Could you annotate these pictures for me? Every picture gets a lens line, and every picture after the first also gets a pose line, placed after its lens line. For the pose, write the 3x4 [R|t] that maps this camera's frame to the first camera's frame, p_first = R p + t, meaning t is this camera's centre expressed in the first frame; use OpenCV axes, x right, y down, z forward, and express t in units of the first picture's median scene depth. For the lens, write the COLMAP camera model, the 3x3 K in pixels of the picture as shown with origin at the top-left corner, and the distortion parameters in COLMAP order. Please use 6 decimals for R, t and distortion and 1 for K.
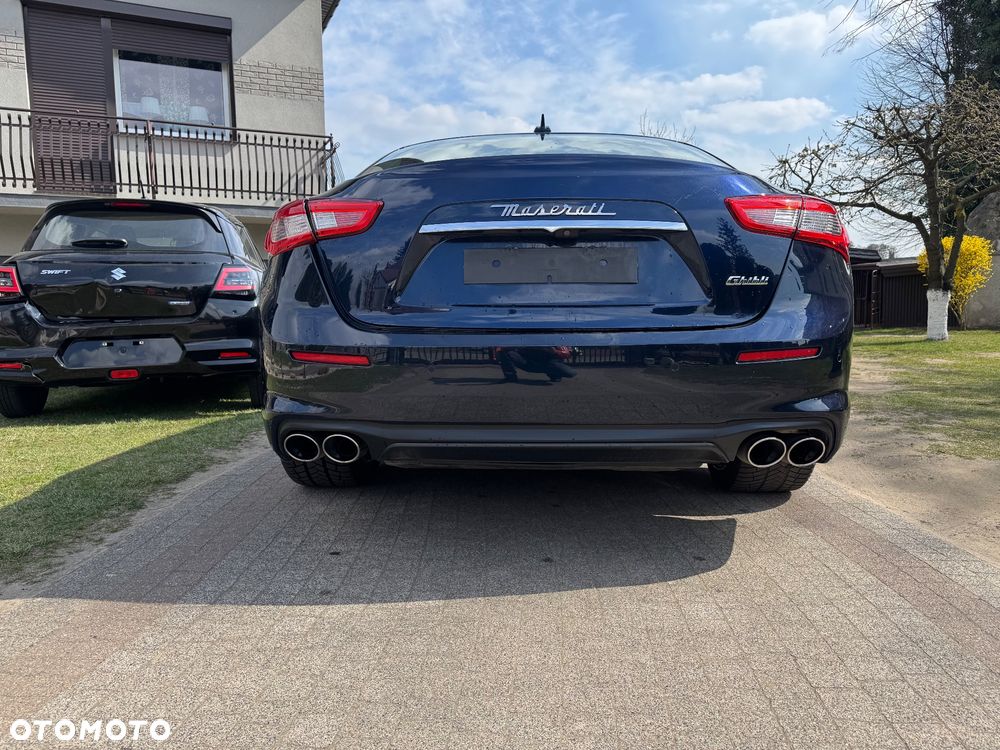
lens RADIAL K [[706.8, 0, 496.9], [0, 706.8, 375.8], [0, 0, 1]] dist [0.025269, -0.028625]
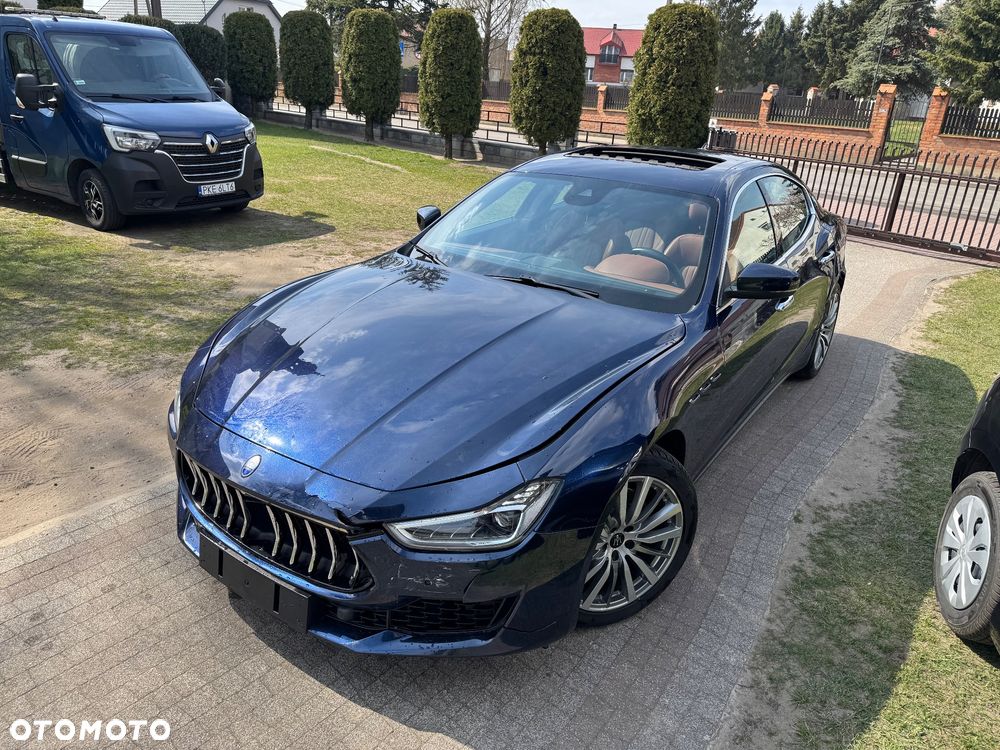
lens RADIAL K [[706.8, 0, 500.1], [0, 706.8, 371.4], [0, 0, 1]] dist [0.025269, -0.028625]
pose [[-0.851635, -0.237352, 0.467314, -0.563478], [0.003199, 0.889219, 0.457470, -0.869269], [-0.524126, 0.391092, -0.756531, 3.600712]]
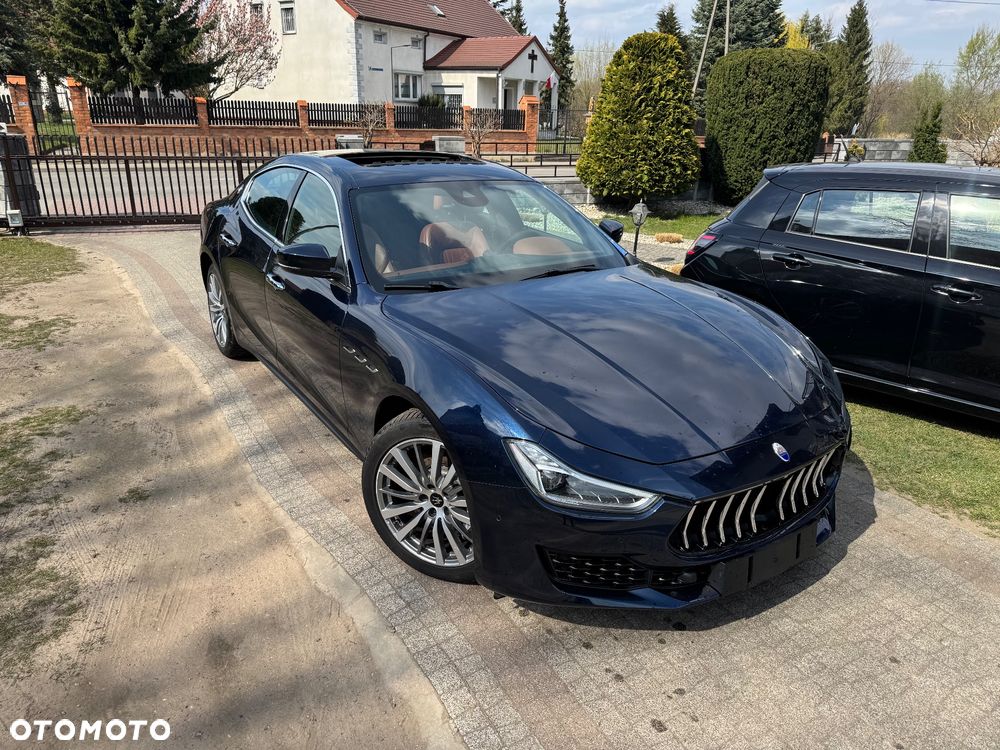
lens RADIAL K [[706.8, 0, 496.1], [0, 706.8, 377.6], [0, 0, 1]] dist [0.025269, -0.028625]
pose [[-0.807740, 0.194265, -0.556613, 1.136513], [-0.080698, 0.898828, 0.430810, -0.838647], [0.583990, 0.392900, -0.710342, 3.563837]]
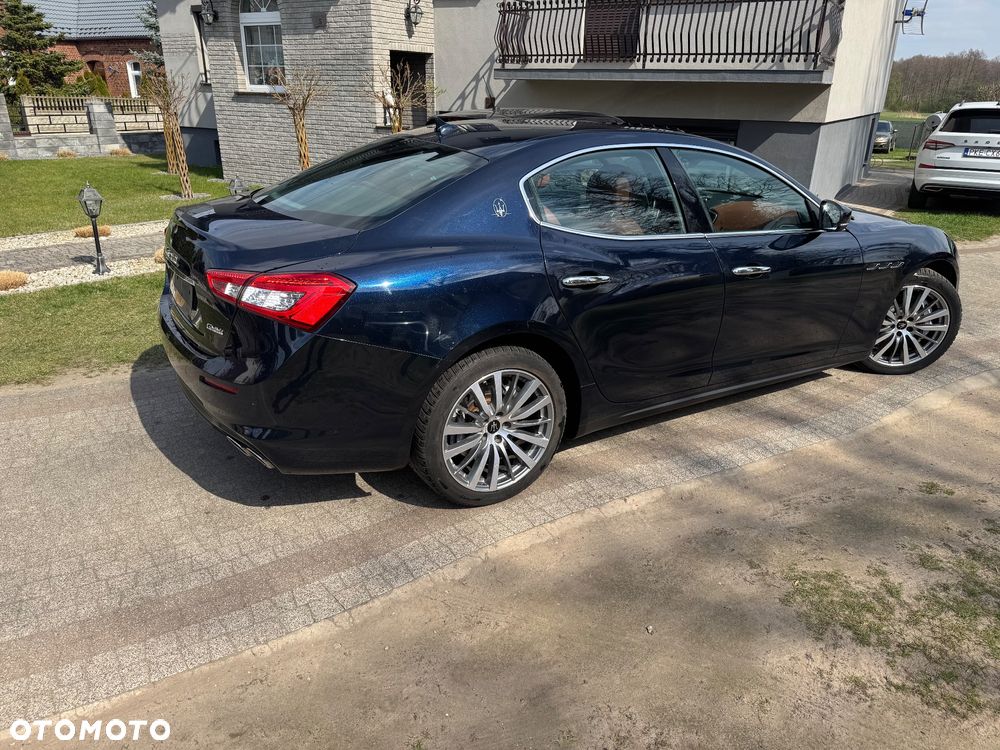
lens RADIAL K [[706.8, 0, 502.5], [0, 706.8, 366.0], [0, 0, 1]] dist [0.025269, -0.028625]
pose [[0.575212, 0.309926, -0.757018, 1.476323], [-0.110613, 0.946415, 0.303418, -0.463421], [0.810491, -0.090794, 0.578671, 0.529950]]
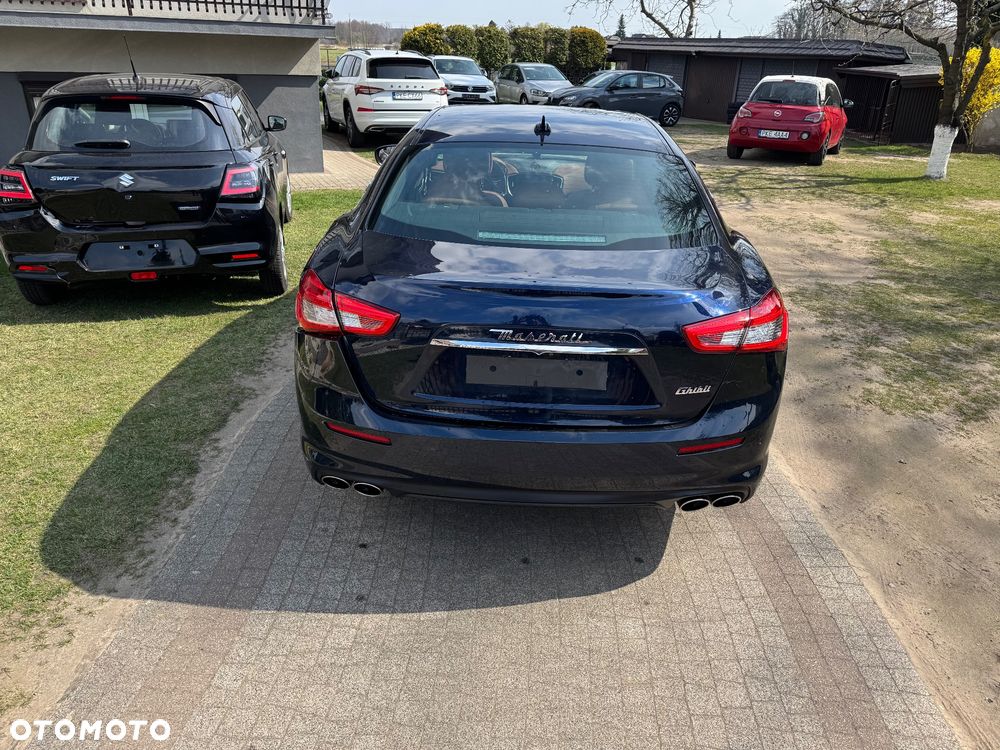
lens RADIAL K [[706.8, 0, 507.5], [0, 706.8, 367.0], [0, 0, 1]] dist [0.025269, -0.028625]
pose [[0.999242, 0.028485, 0.026521, -0.006271], [-0.035320, 0.949899, 0.310555, -0.453433], [-0.016346, -0.311257, 0.950185, -0.133053]]
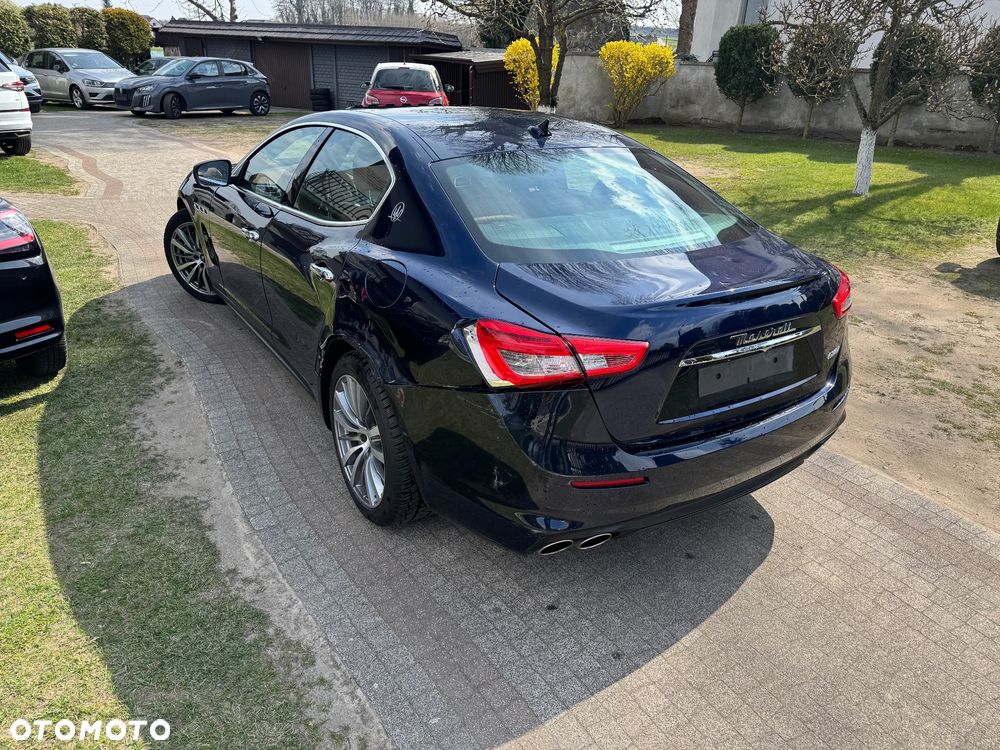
lens RADIAL K [[706.8, 0, 501.6], [0, 706.8, 367.1], [0, 0, 1]] dist [0.025269, -0.028625]
pose [[0.811814, -0.205034, 0.546735, -0.816240], [0.020171, 0.945613, 0.324667, -0.486731], [-0.583568, -0.252541, 0.771798, 0.229311]]
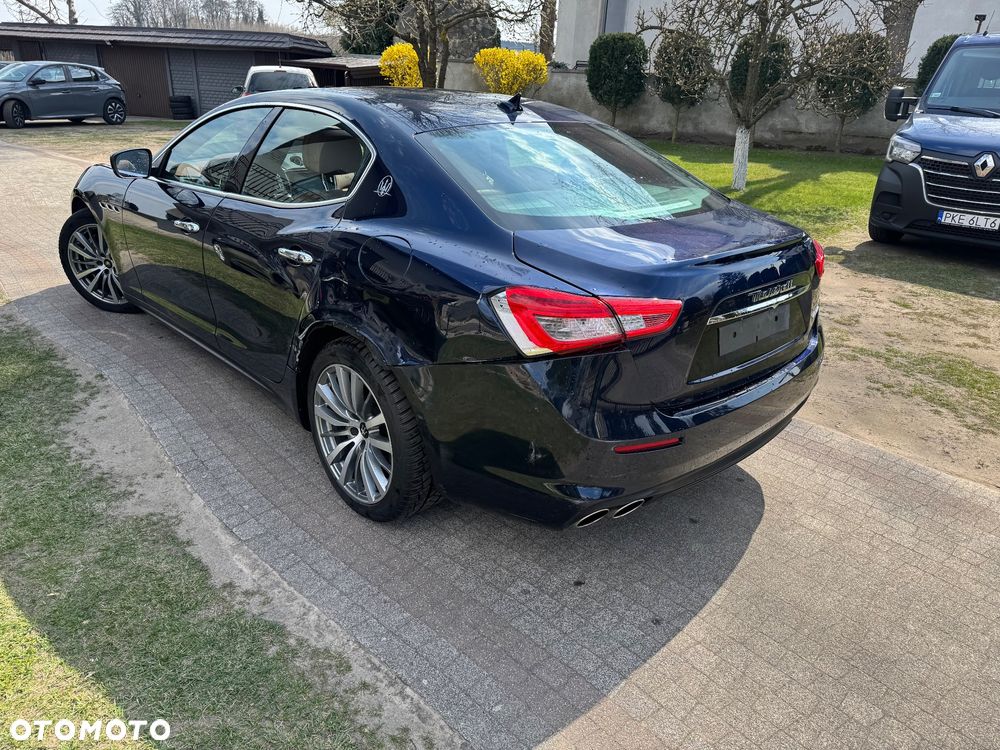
lens RADIAL K [[706.8, 0, 496.3], [0, 706.8, 374.4], [0, 0, 1]] dist [0.025269, -0.028625]
pose [[0.696856, -0.250614, 0.672001, -0.962511], [0.029030, 0.946051, 0.322713, -0.426260], [-0.716624, -0.205376, 0.666537, 0.378789]]
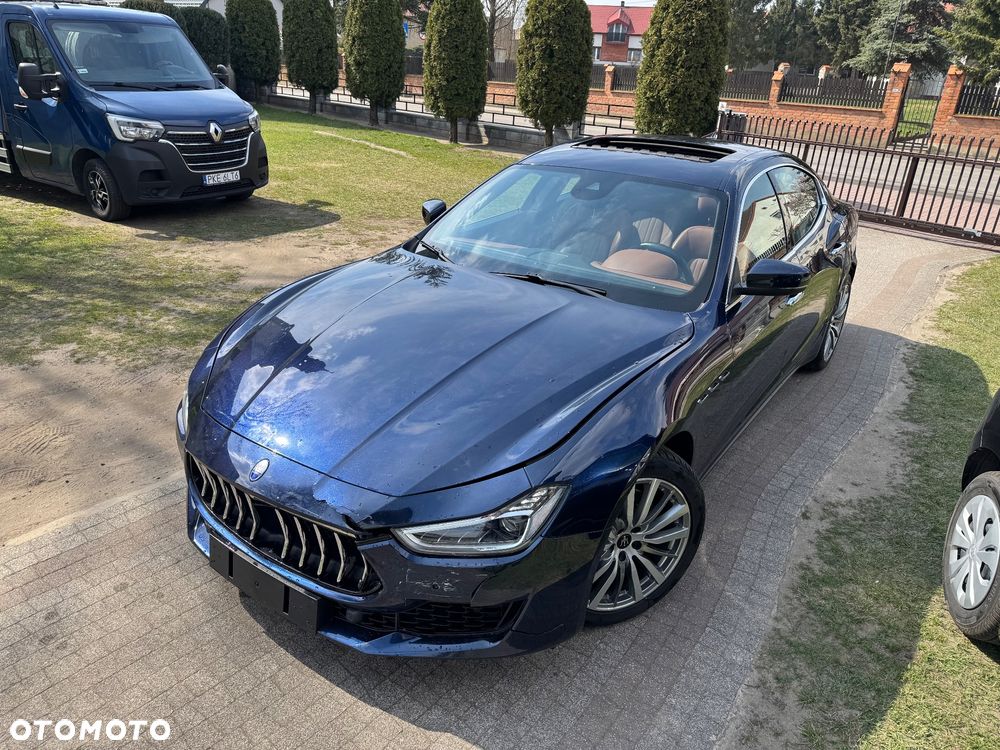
lens RADIAL K [[706.8, 0, 497.2], [0, 706.8, 378.6], [0, 0, 1]] dist [0.025269, -0.028625]
pose [[-0.846228, -0.250234, 0.470405, -0.553798], [0.011799, 0.873841, 0.486068, -0.891854], [-0.532690, 0.416875, -0.736517, 3.586378]]
